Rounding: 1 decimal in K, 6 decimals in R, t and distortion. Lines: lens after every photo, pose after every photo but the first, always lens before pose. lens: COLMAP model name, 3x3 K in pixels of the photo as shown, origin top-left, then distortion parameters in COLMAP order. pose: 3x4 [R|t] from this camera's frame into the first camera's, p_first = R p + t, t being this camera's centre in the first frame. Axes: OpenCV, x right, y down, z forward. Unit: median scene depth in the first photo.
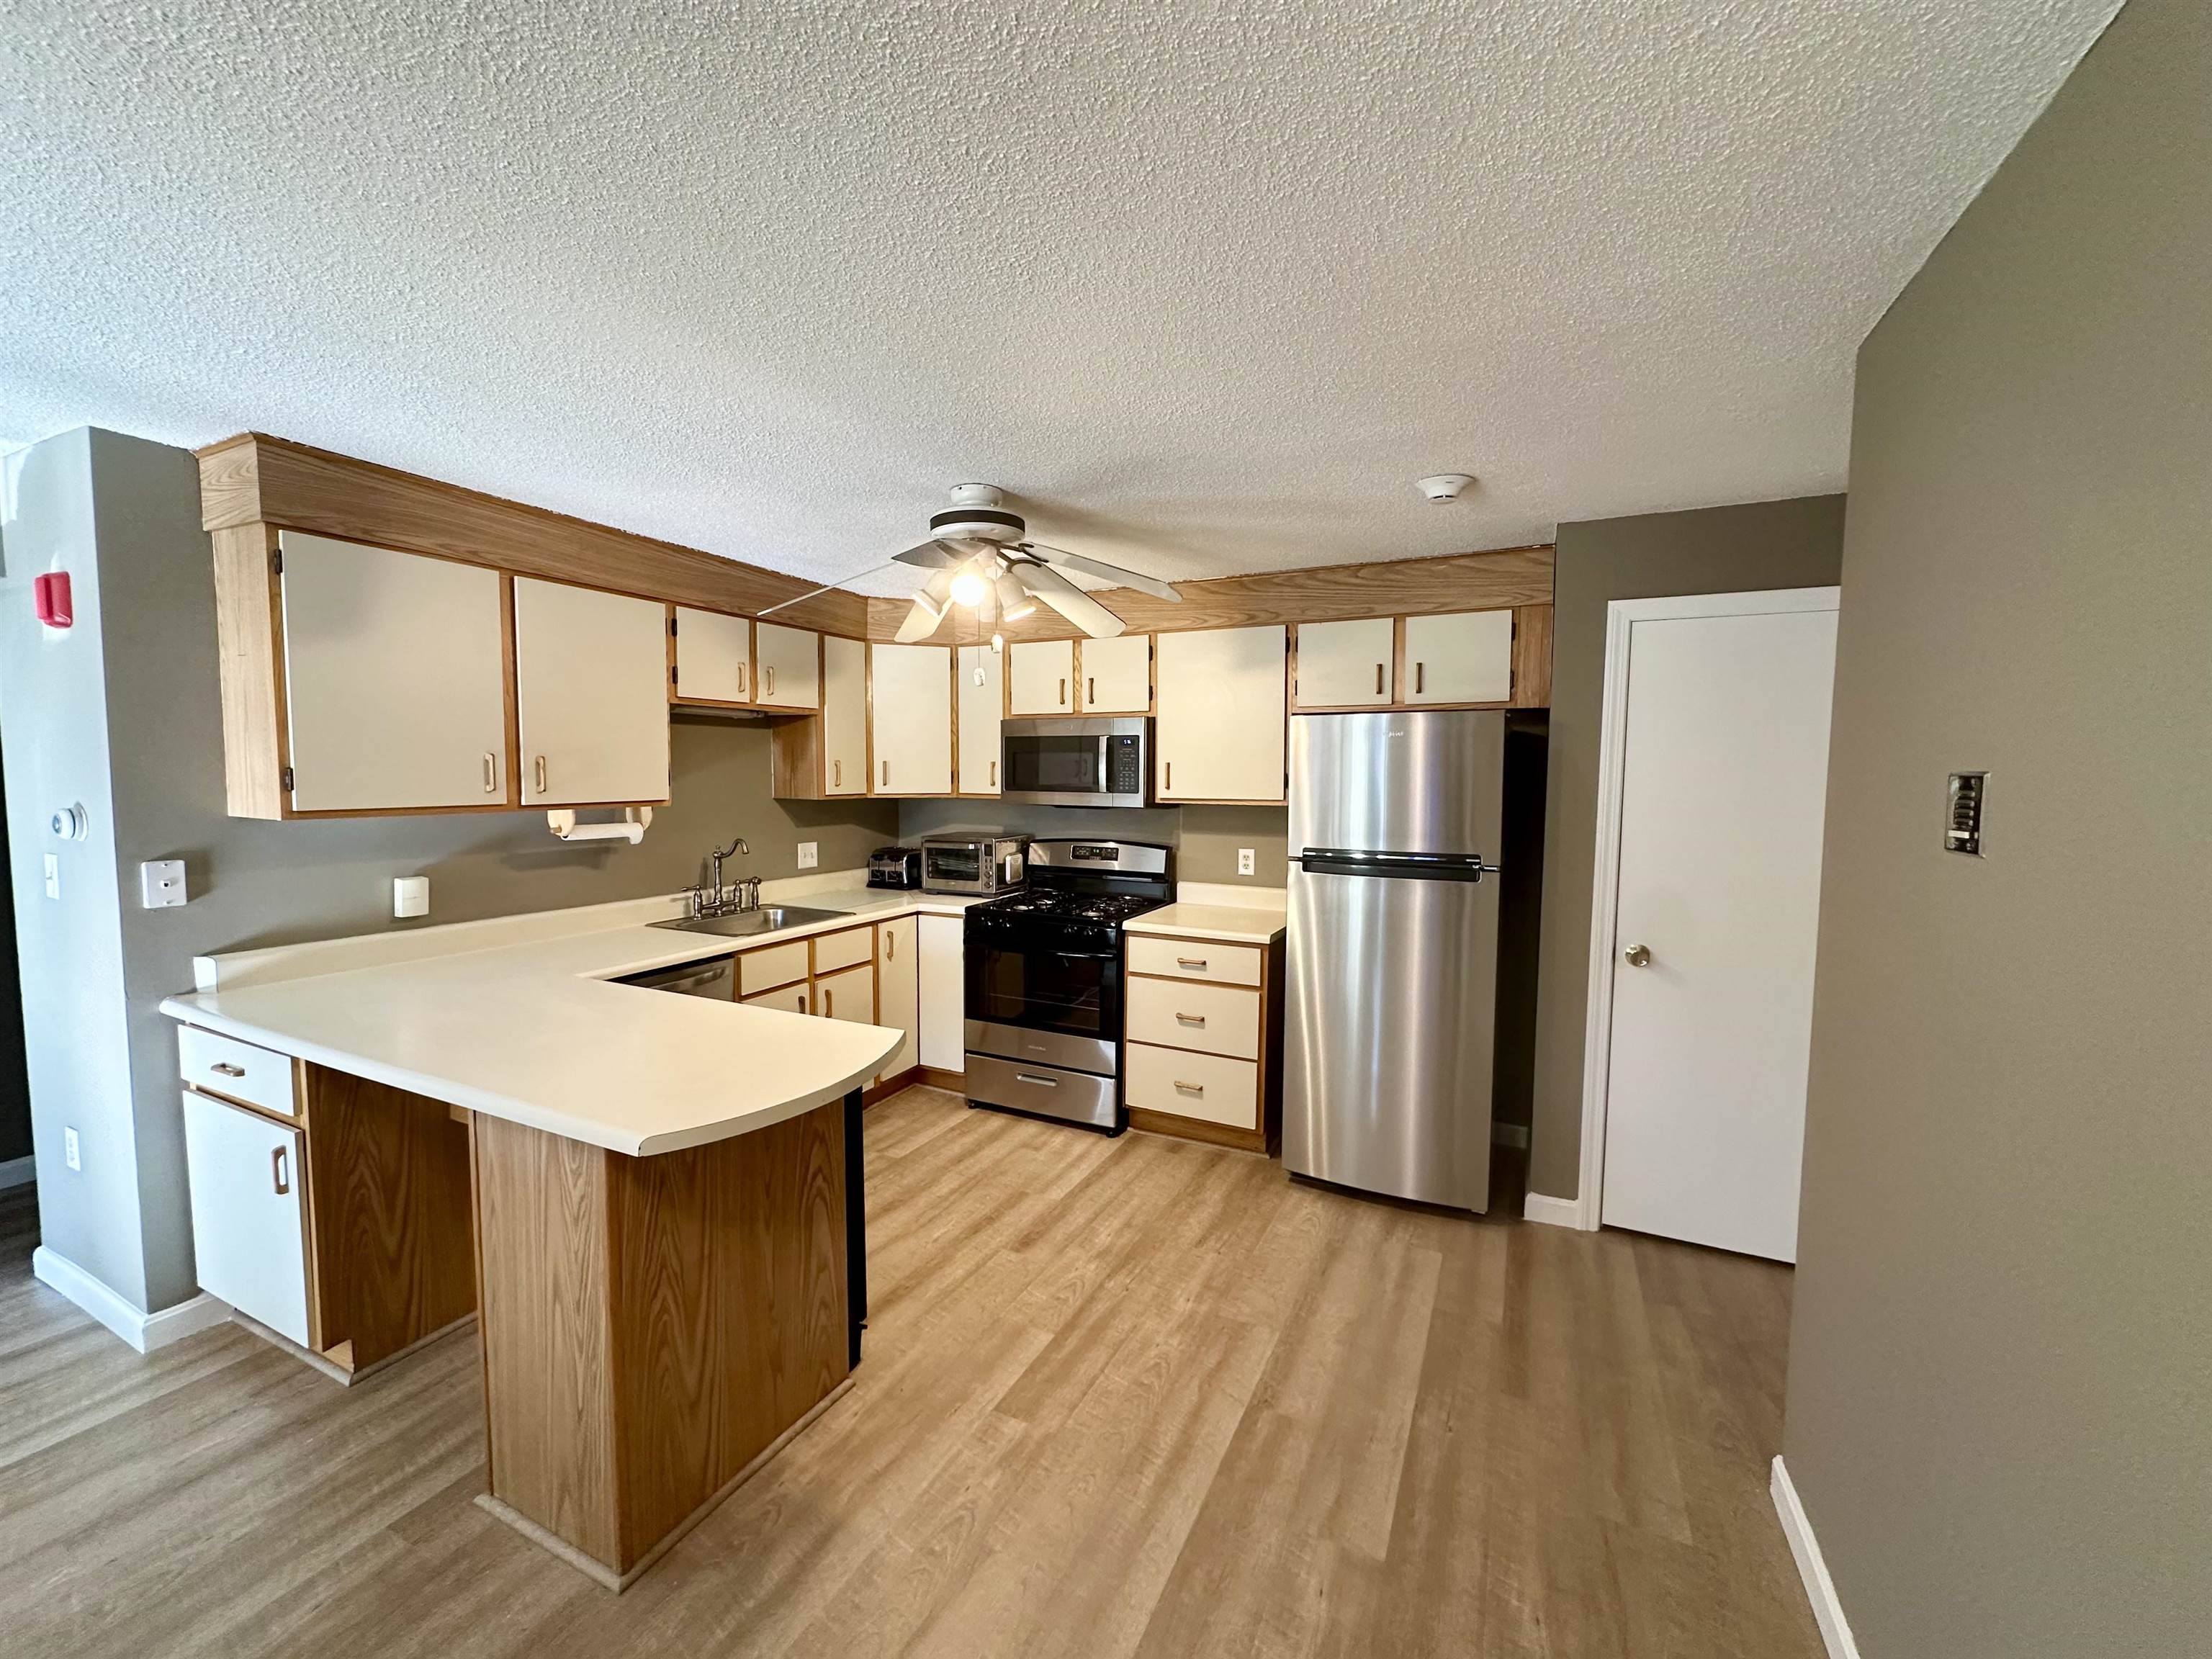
lens RADIAL K [[881.3, 0, 1105.9], [0, 881.3, 824.7], [0, 0, 1]] dist [-0.004835, 0.001555]
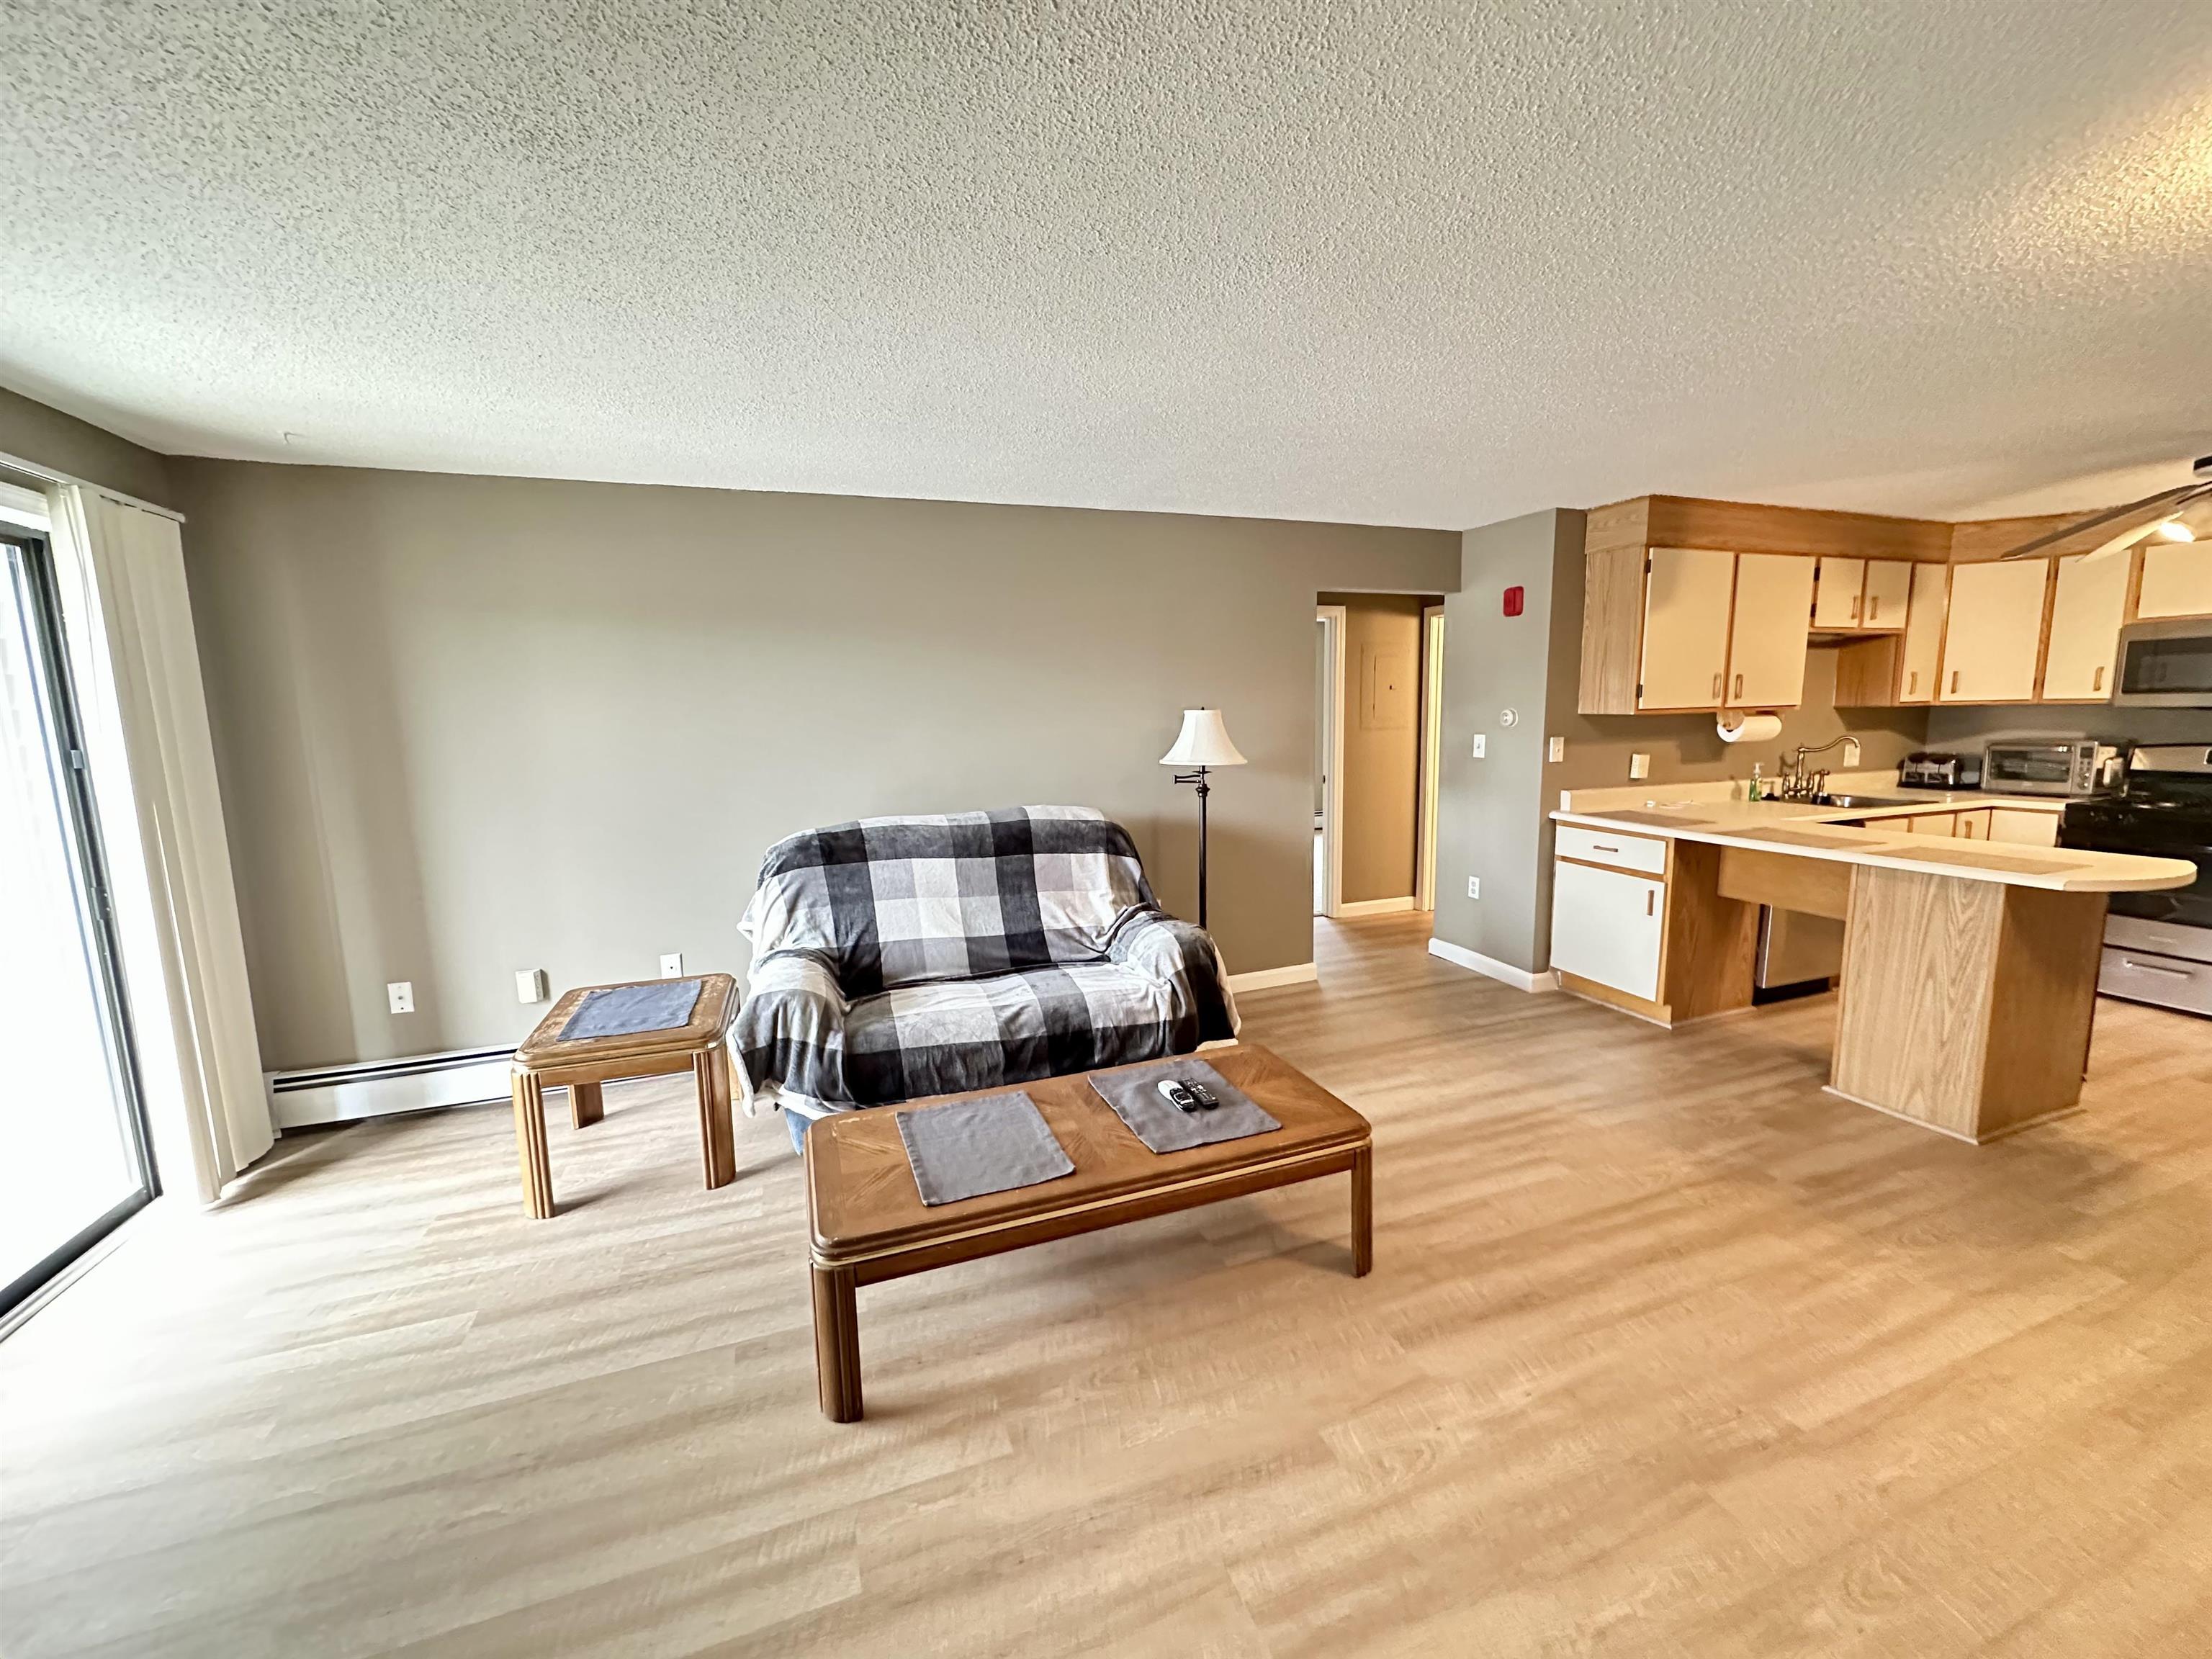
lens RADIAL K [[881.3, 0, 1100.1], [0, 881.3, 829.5], [0, 0, 1]] dist [-0.004835, 0.001555]
pose [[0.724560, 0.075284, -0.685088, -0.372833], [-0.018366, 0.995772, 0.090000, 0.067263], [0.688967, -0.052628, 0.722879, -0.806205]]
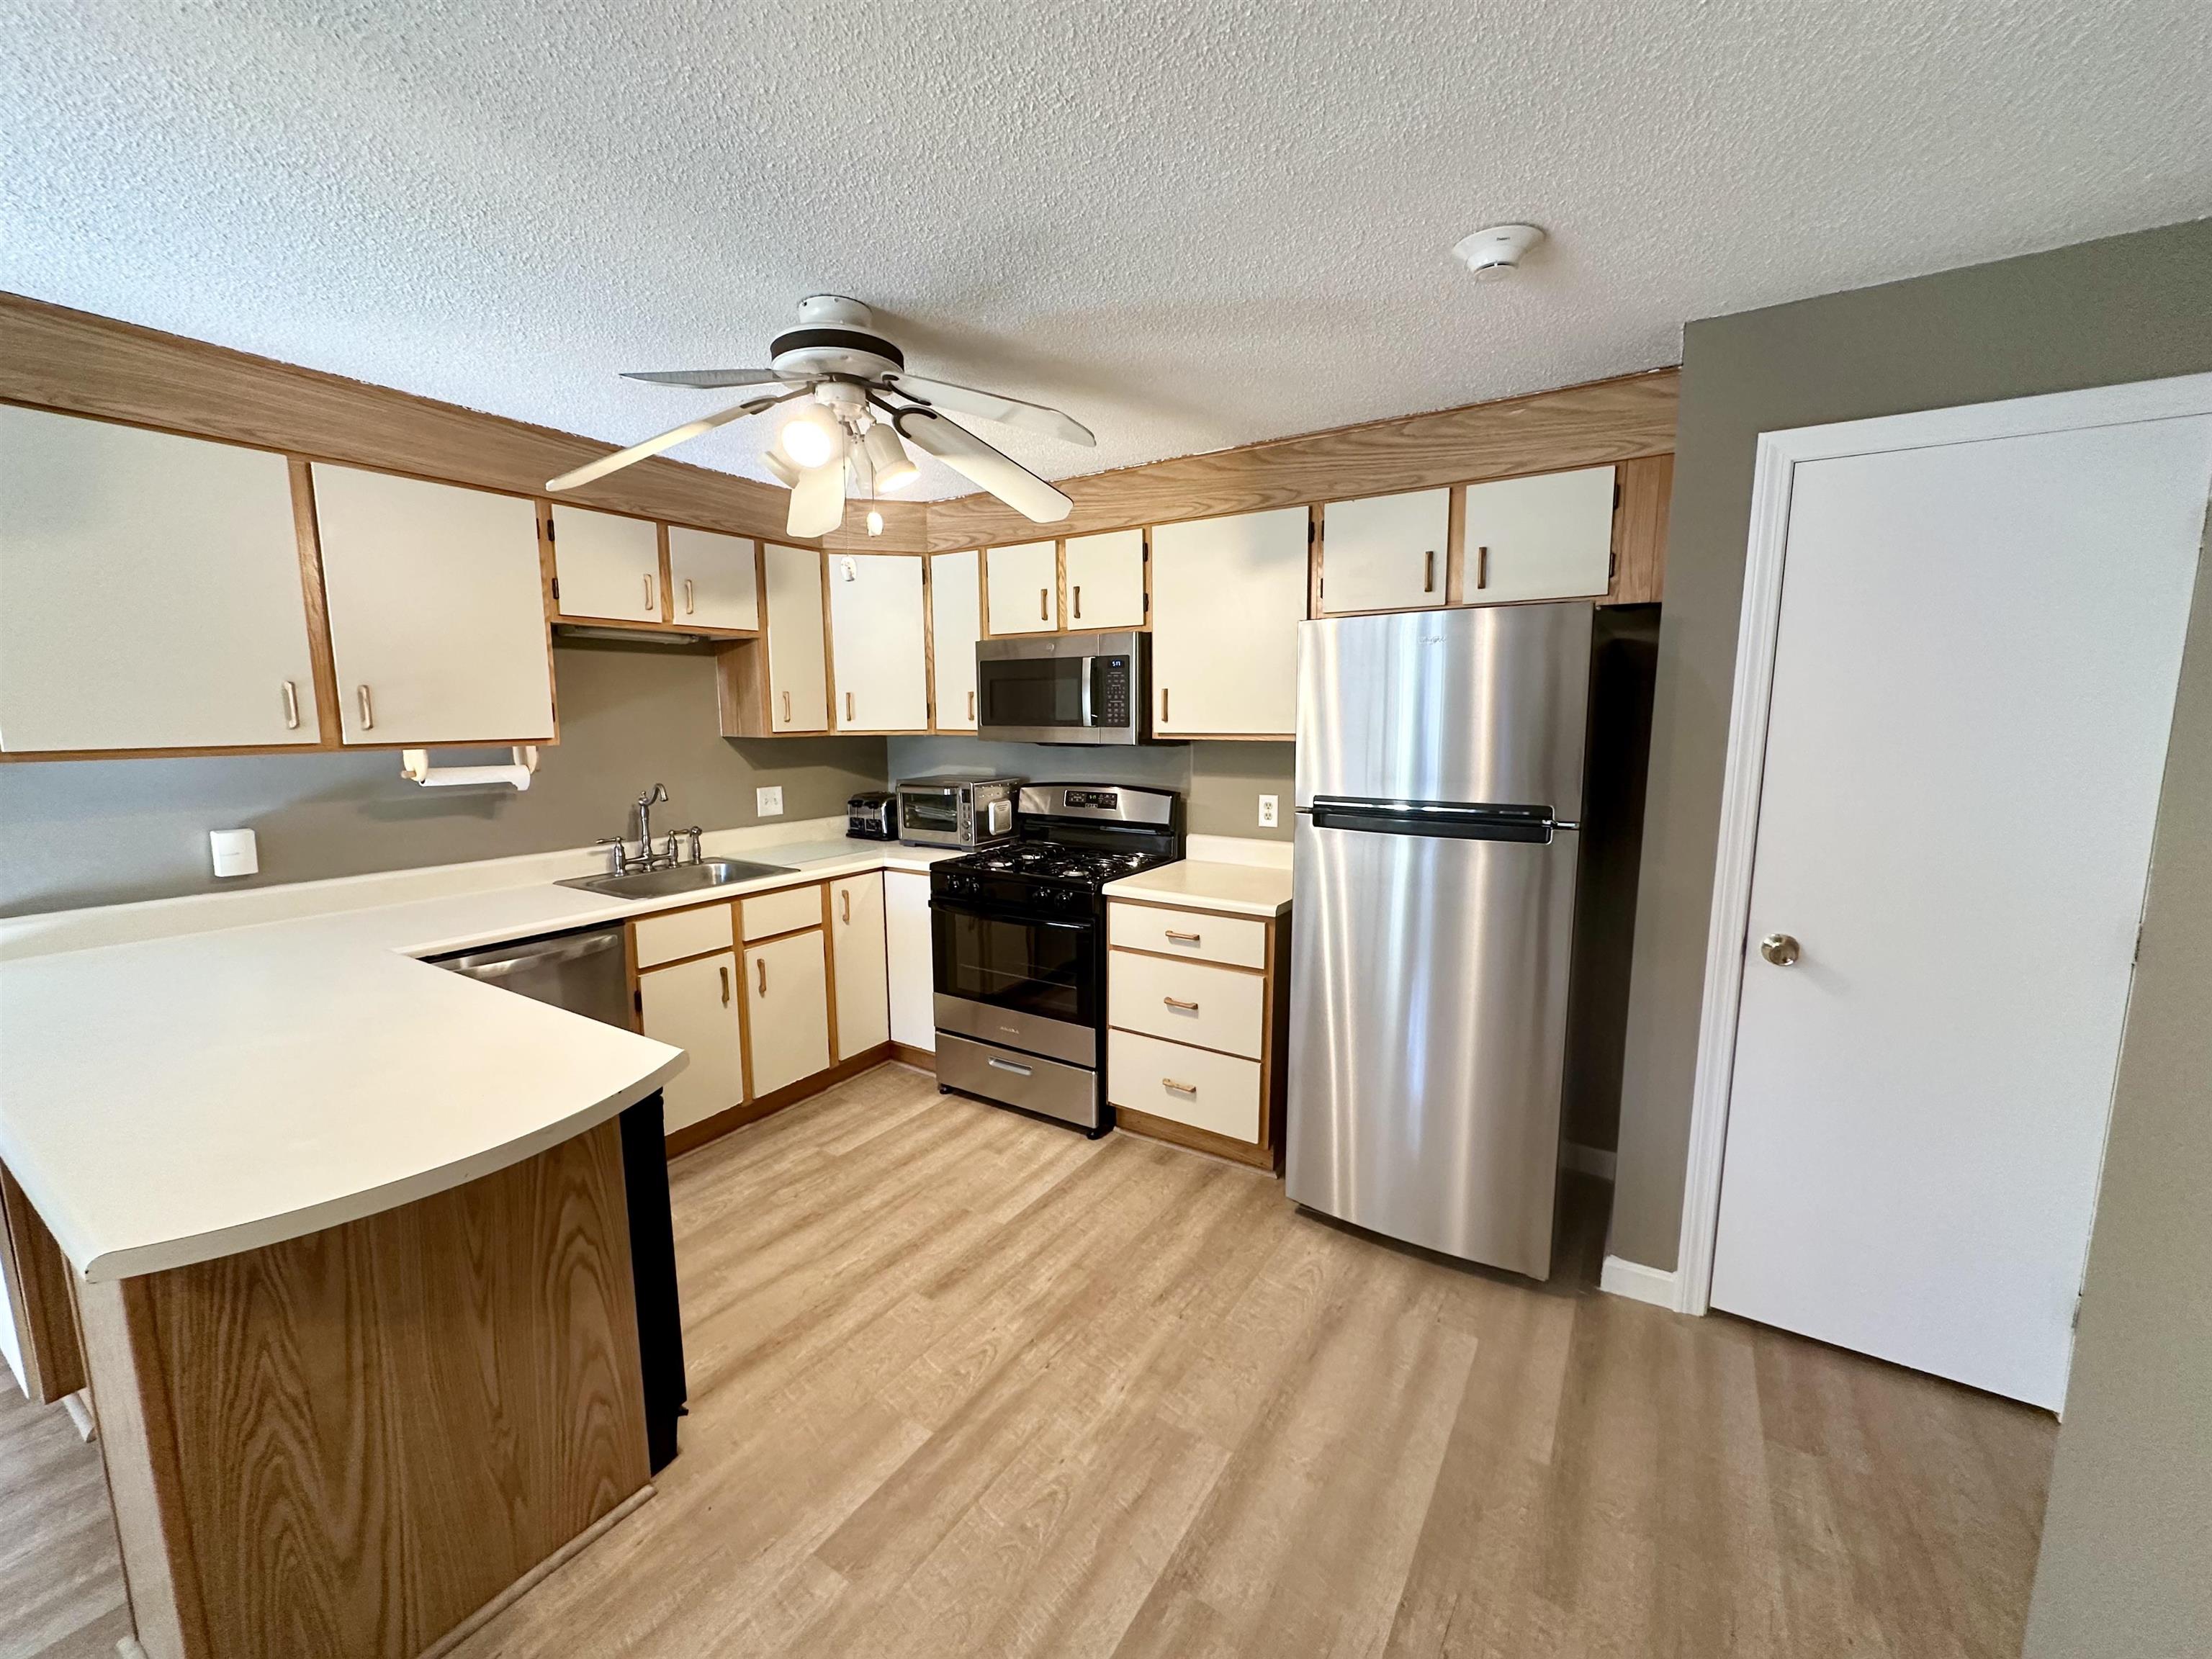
lens RADIAL K [[881.3, 0, 1106.0], [0, 881.3, 825.9], [0, 0, 1]] dist [-0.004835, 0.001555]
pose [[0.993355, 0.004781, -0.114994, 0.143391], [0.003016, 0.997712, 0.067536, 0.000513], [0.115054, -0.067434, 0.991068, 0.237922]]
